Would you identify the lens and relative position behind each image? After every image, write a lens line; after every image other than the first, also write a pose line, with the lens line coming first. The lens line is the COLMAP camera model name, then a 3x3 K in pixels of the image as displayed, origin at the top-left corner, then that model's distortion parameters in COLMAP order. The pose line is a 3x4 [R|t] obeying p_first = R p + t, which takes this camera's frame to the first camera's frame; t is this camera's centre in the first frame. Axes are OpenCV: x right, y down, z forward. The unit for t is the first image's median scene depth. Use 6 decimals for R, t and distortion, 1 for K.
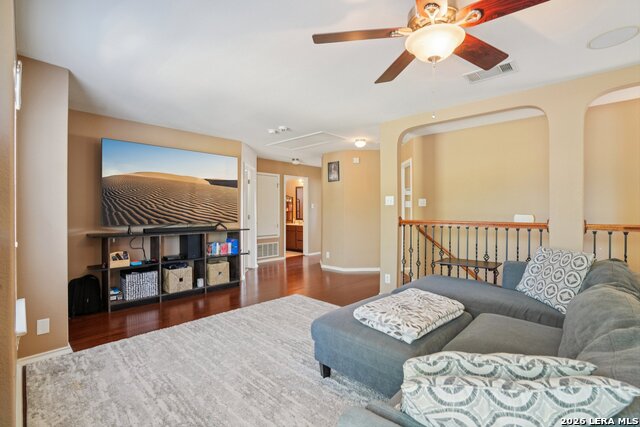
lens RADIAL K [[292.8, 0, 320.0], [0, 292.8, 213.5], [0, 0, 1]] dist [-0.029024, 0.000057]
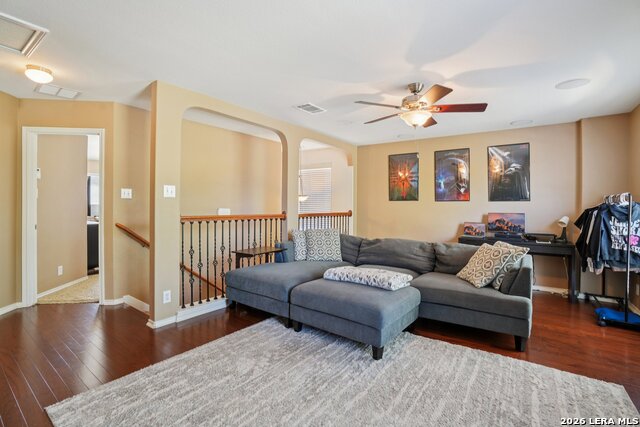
lens RADIAL K [[302.3, 0, 320.8], [0, 302.3, 203.8], [0, 0, 1]] dist [-0.030427, 0.000420]
pose [[-0.122942, 0.008863, 0.992374, -0.584529], [0.008450, 0.999933, -0.007884, -0.003805], [-0.992378, 0.007416, -0.123008, 0.737628]]
